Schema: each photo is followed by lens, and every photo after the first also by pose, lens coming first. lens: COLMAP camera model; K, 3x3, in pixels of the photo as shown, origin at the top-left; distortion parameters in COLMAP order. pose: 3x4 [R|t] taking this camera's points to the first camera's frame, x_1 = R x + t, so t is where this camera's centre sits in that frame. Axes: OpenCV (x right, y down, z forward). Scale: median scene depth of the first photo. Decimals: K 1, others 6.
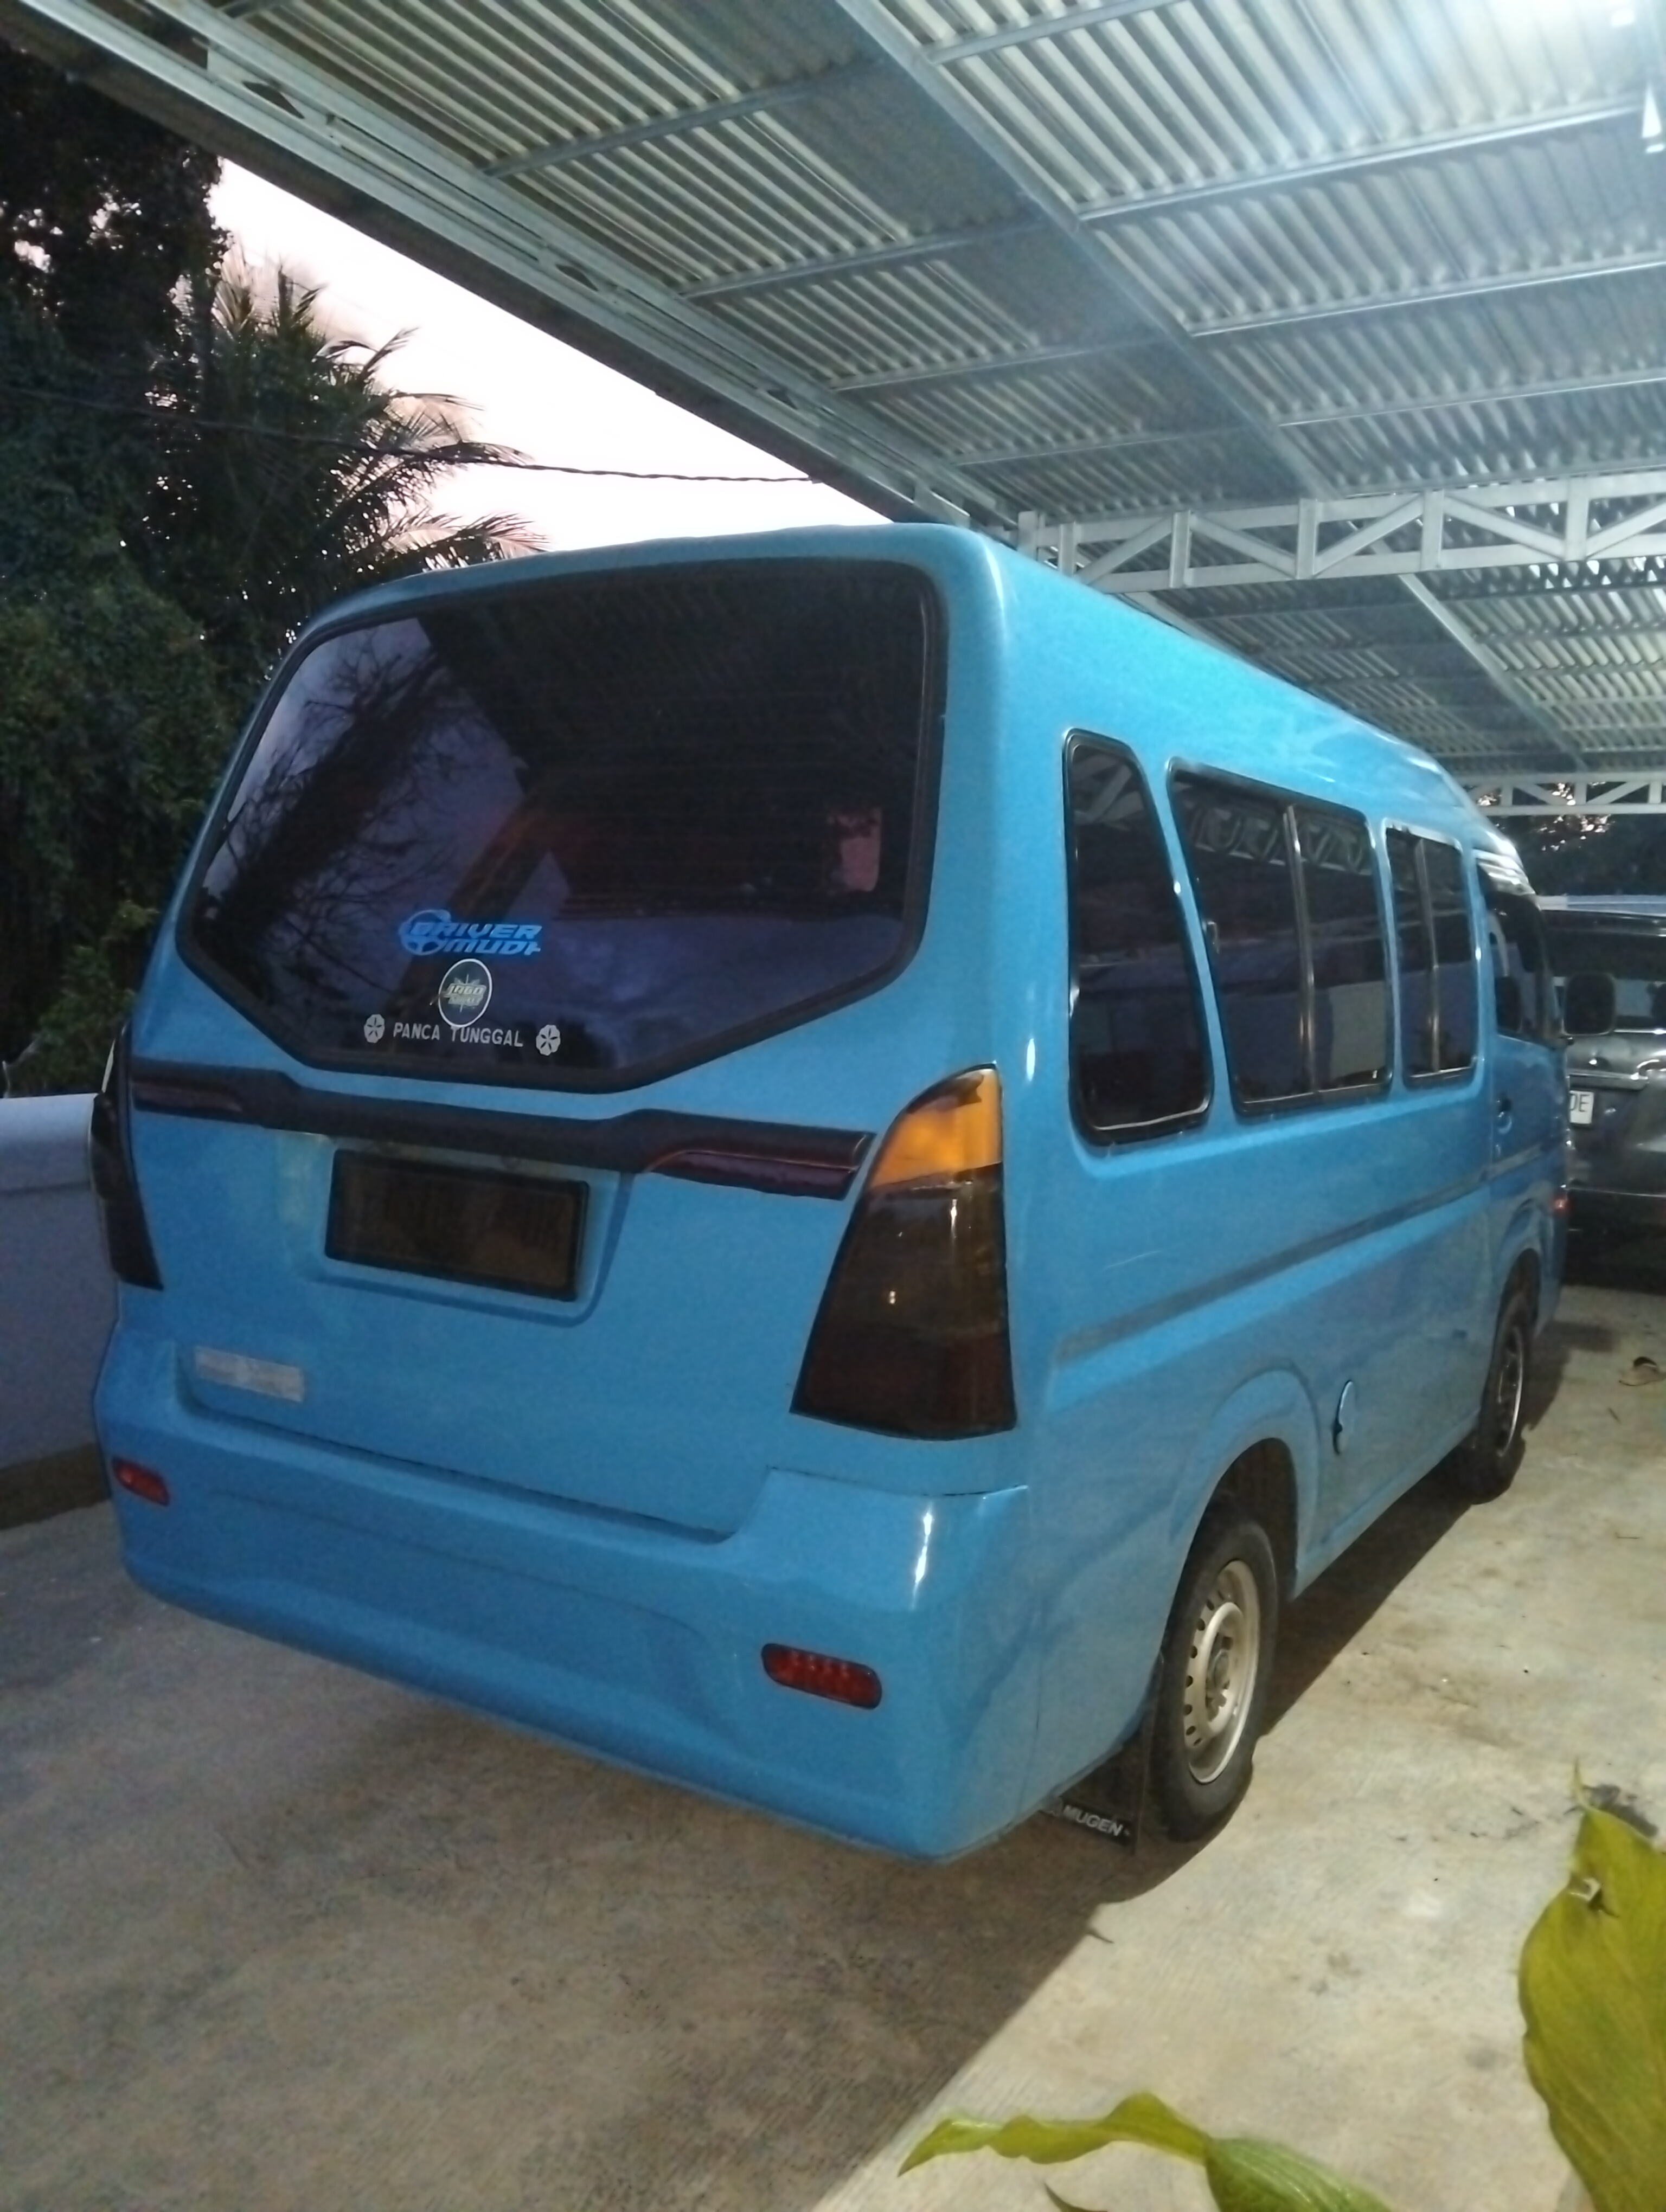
lens RADIAL K [[1776.0, 0, 832.6], [0, 1776.0, 1091.2], [0, 0, 1]] dist [0.012935, -0.043178]
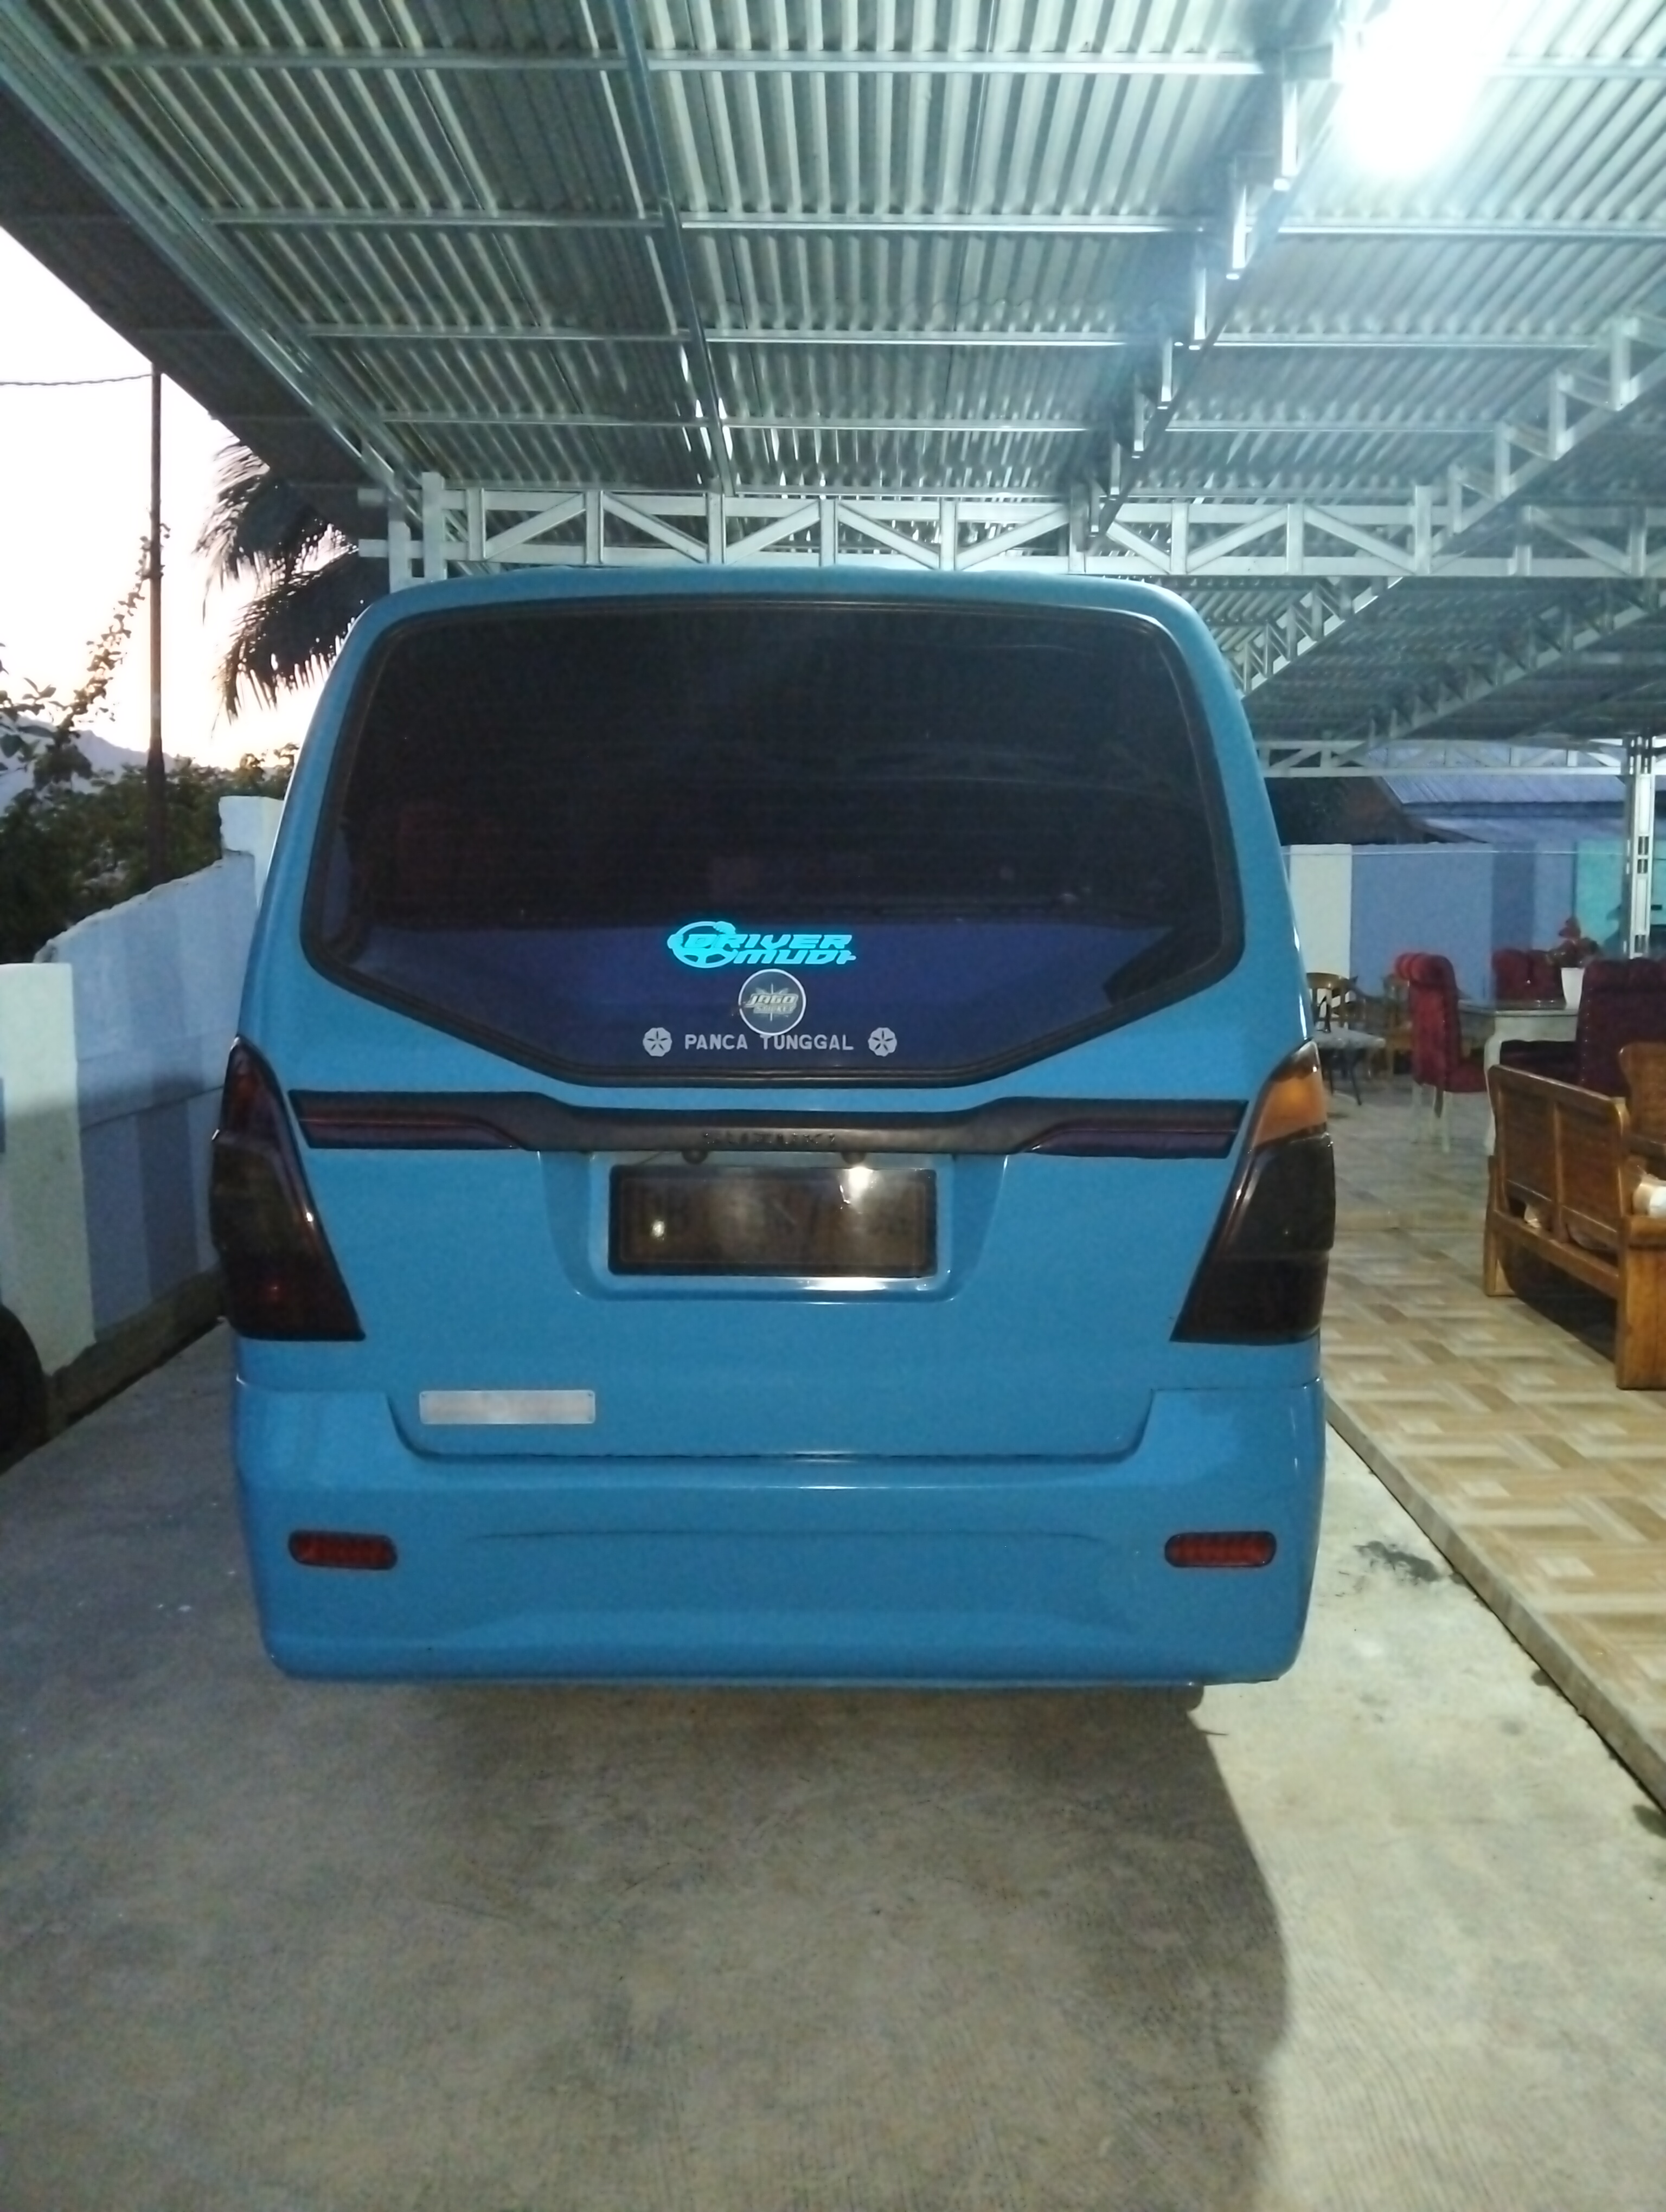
lens RADIAL K [[1776.0, 0, 845.9], [0, 1776.0, 1089.5], [0, 0, 1]] dist [0.012935, -0.043178]
pose [[0.841071, -0.082783, 0.534553, -0.723150], [0.065424, 0.996533, 0.051388, -0.054373], [-0.536954, -0.008249, 0.843571, 0.100909]]
